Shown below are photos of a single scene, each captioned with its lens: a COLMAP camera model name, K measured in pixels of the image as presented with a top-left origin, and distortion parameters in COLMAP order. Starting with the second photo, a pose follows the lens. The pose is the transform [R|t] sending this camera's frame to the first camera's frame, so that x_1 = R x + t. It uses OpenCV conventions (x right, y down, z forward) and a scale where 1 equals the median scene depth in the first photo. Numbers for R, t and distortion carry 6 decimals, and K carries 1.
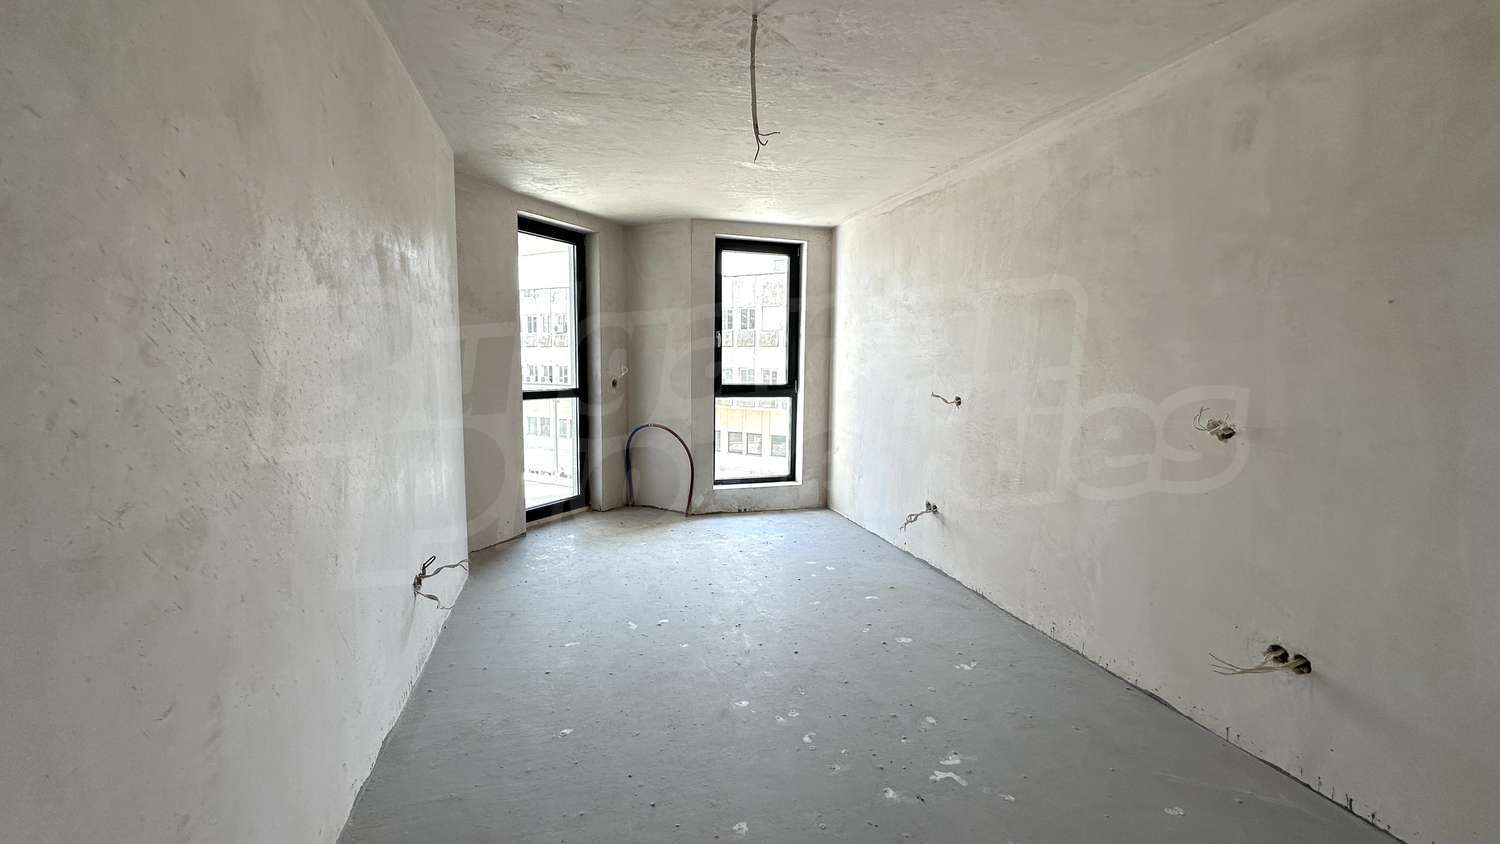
lens RADIAL K [[595.6, 0, 750.0], [0, 595.6, 422.0], [0, 0, 1]] dist [-0.002583, 0.000232]
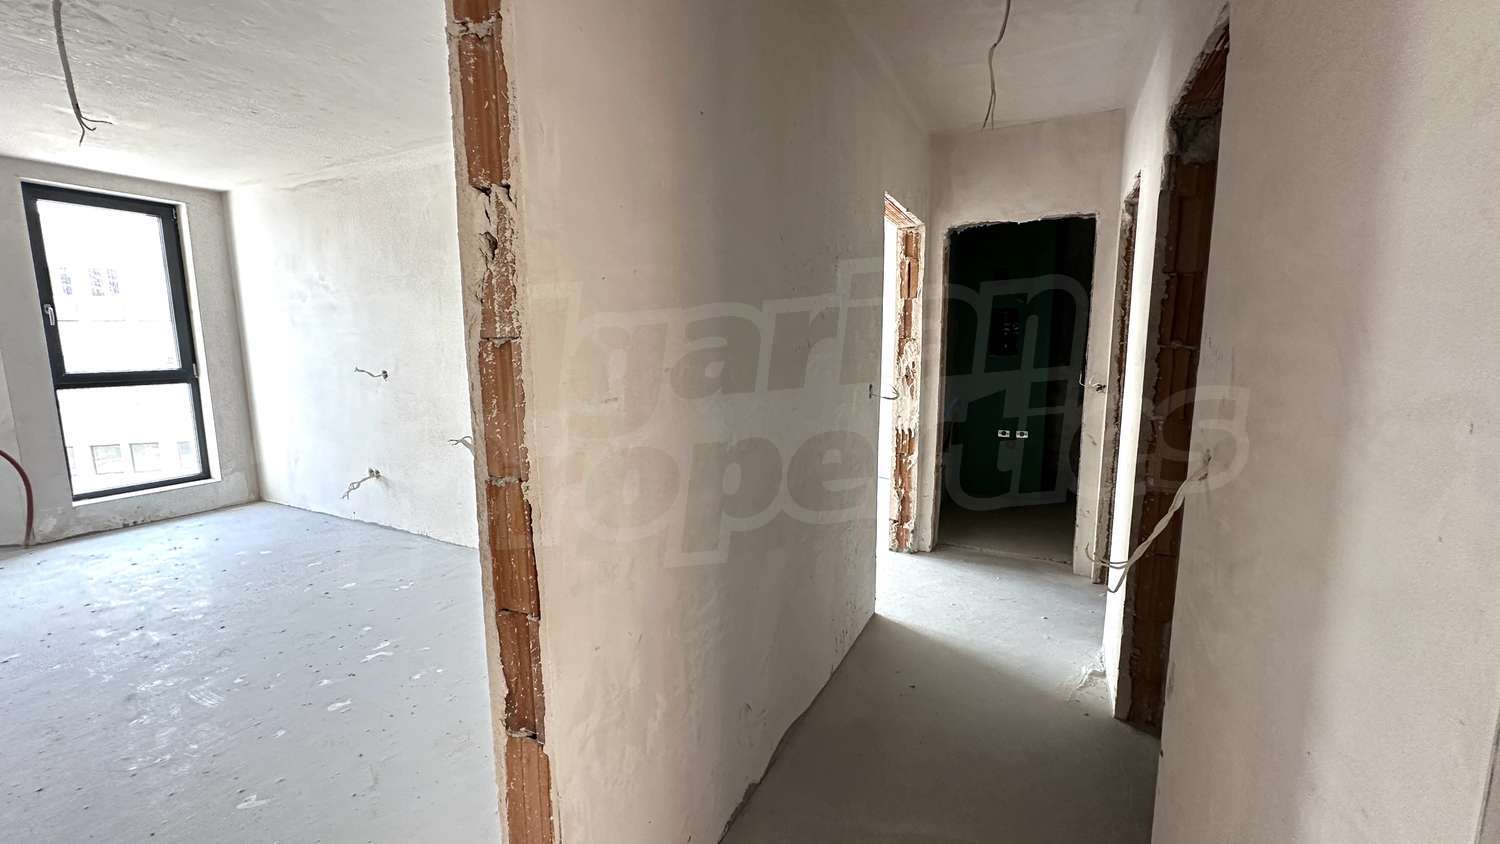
lens RADIAL K [[595.6, 0, 750.0], [0, 595.6, 422.0], [0, 0, 1]] dist [-0.002583, 0.000232]
pose [[0.688909, -0.114616, 0.715728, 0.007467], [0.086302, 0.993365, 0.076009, 0.024691], [-0.719692, 0.009406, 0.694230, -0.242312]]
